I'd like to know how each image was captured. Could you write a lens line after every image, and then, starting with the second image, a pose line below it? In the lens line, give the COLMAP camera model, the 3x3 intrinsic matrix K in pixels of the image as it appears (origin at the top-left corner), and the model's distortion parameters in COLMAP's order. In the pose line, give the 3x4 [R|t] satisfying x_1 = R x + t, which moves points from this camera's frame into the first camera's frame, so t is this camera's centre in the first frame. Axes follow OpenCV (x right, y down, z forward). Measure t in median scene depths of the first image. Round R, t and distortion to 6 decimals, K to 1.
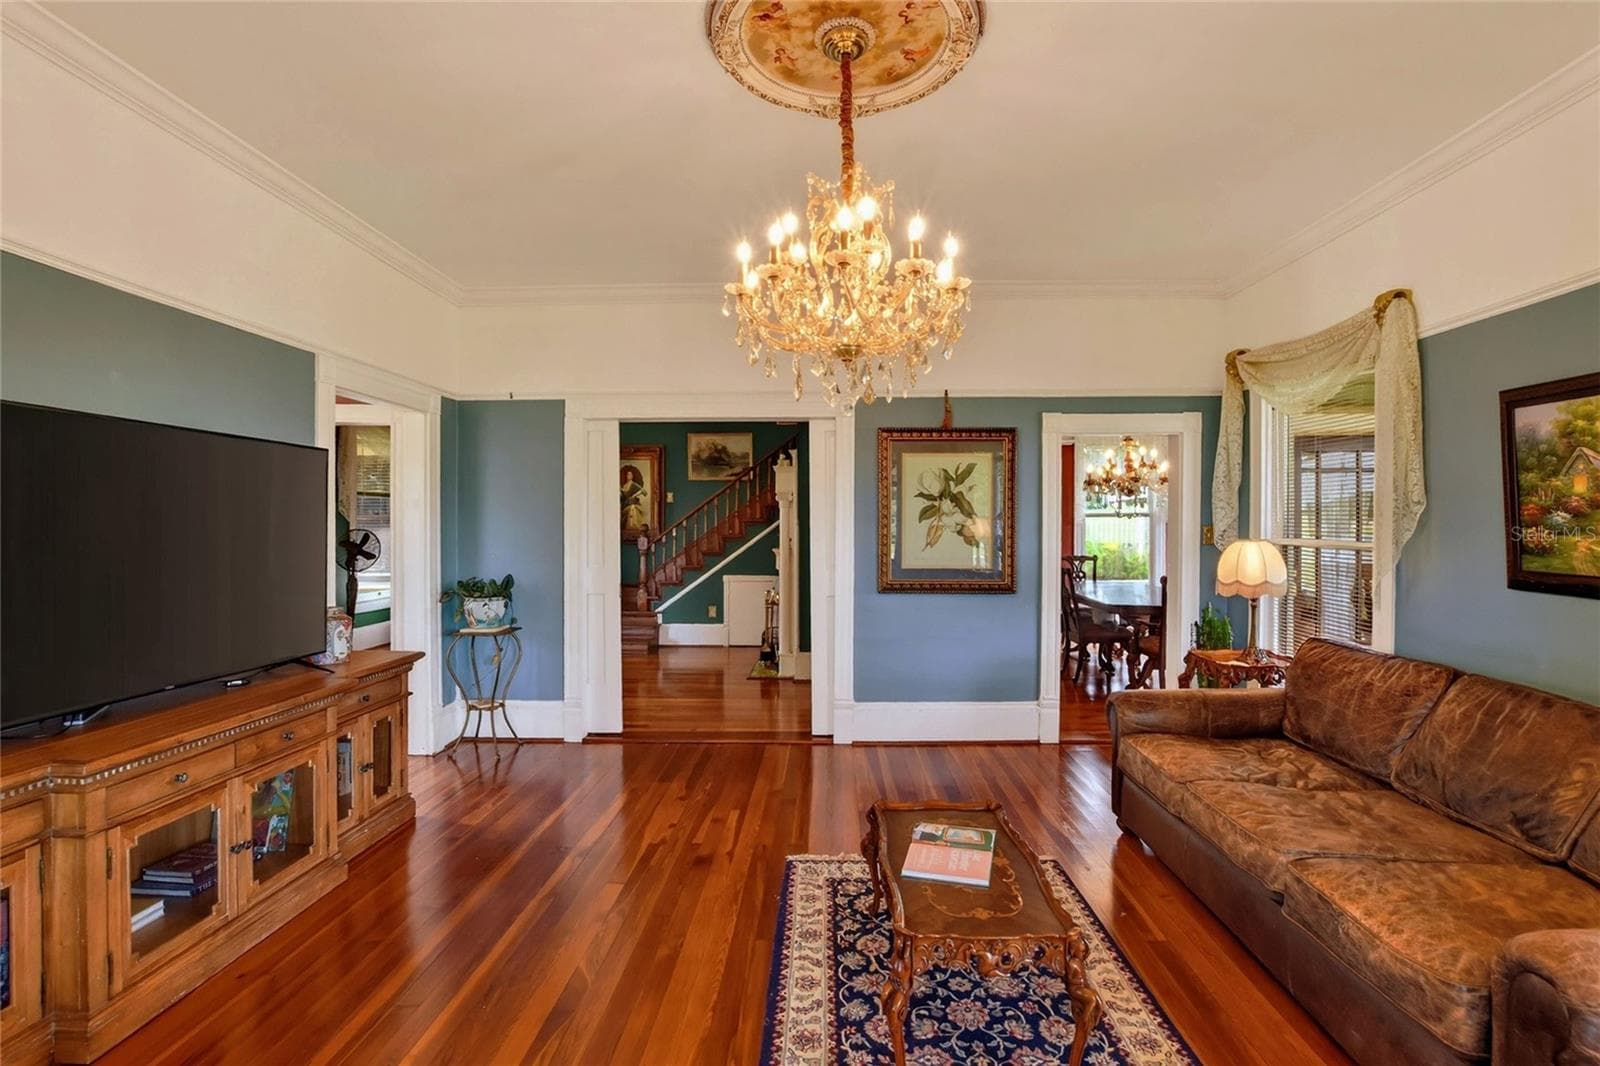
lens RADIAL K [[763.1, 0, 840.1], [0, 763.1, 531.7], [0, 0, 1]] dist [-0.027306, -0.000346]
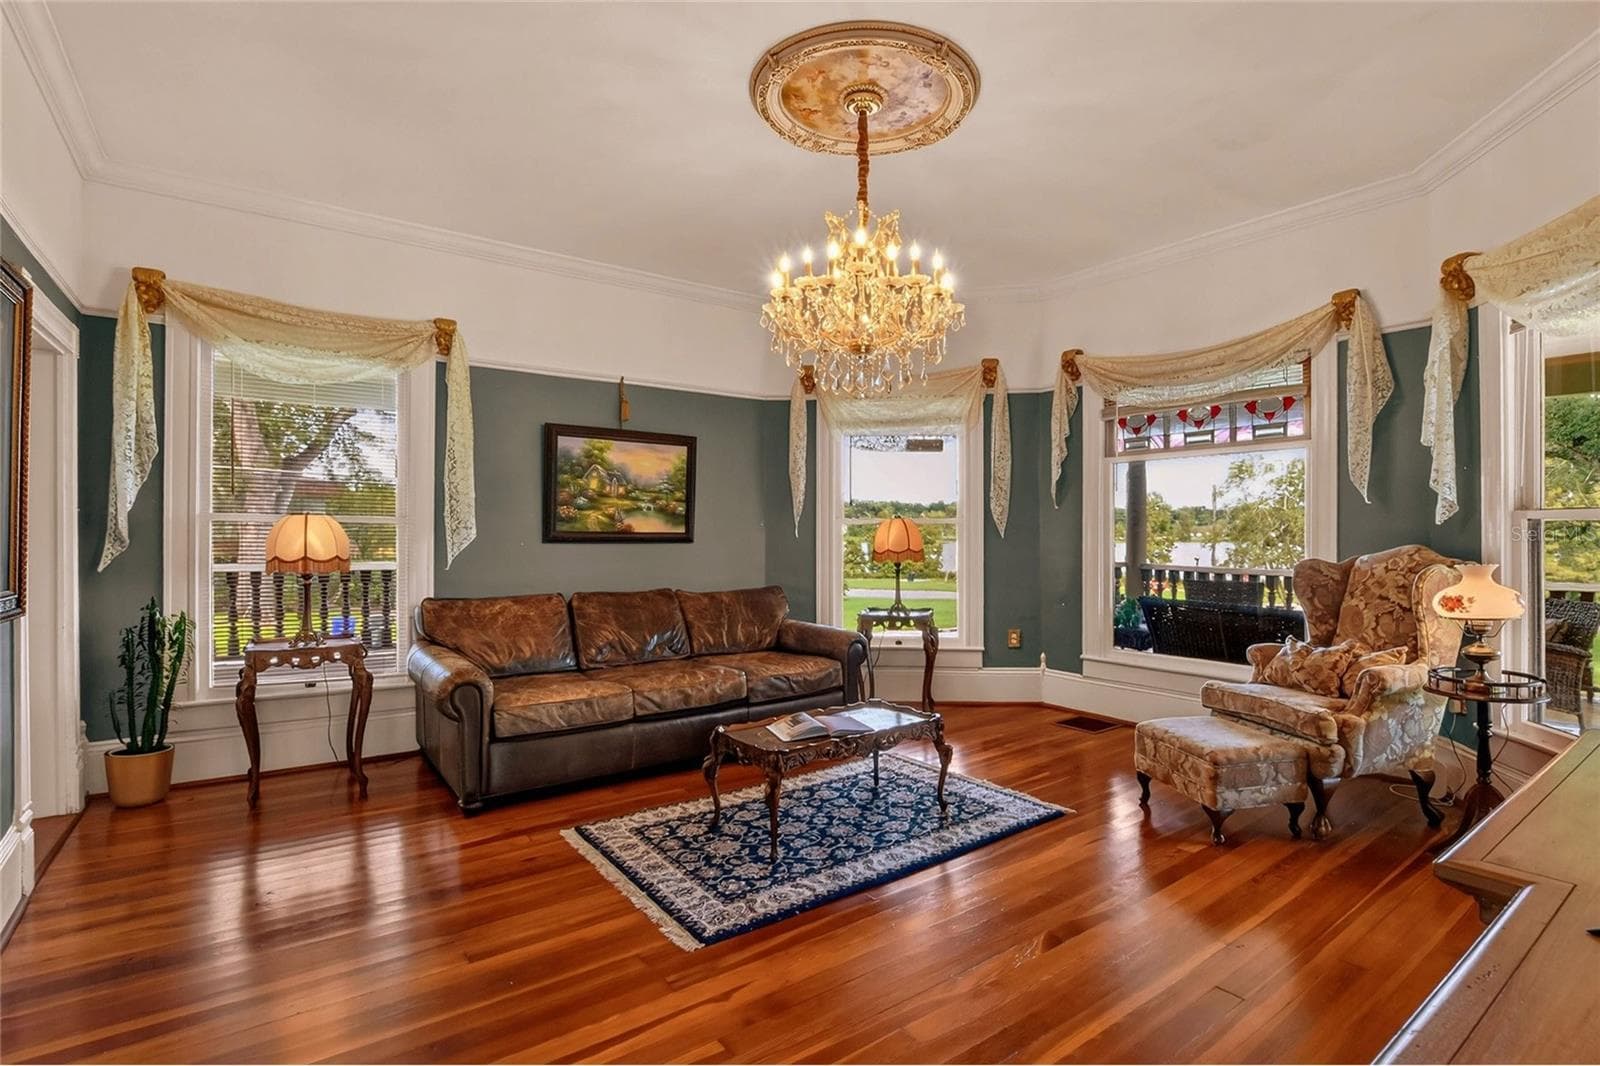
lens RADIAL K [[763.1, 0, 789.0], [0, 763.1, 529.4], [0, 0, 1]] dist [-0.027306, -0.000346]
pose [[-0.568581, 0.002292, 0.822624, -0.912283], [0.005990, 0.999981, 0.001354, 0.055278], [-0.822606, 0.005697, -0.568584, 1.740603]]
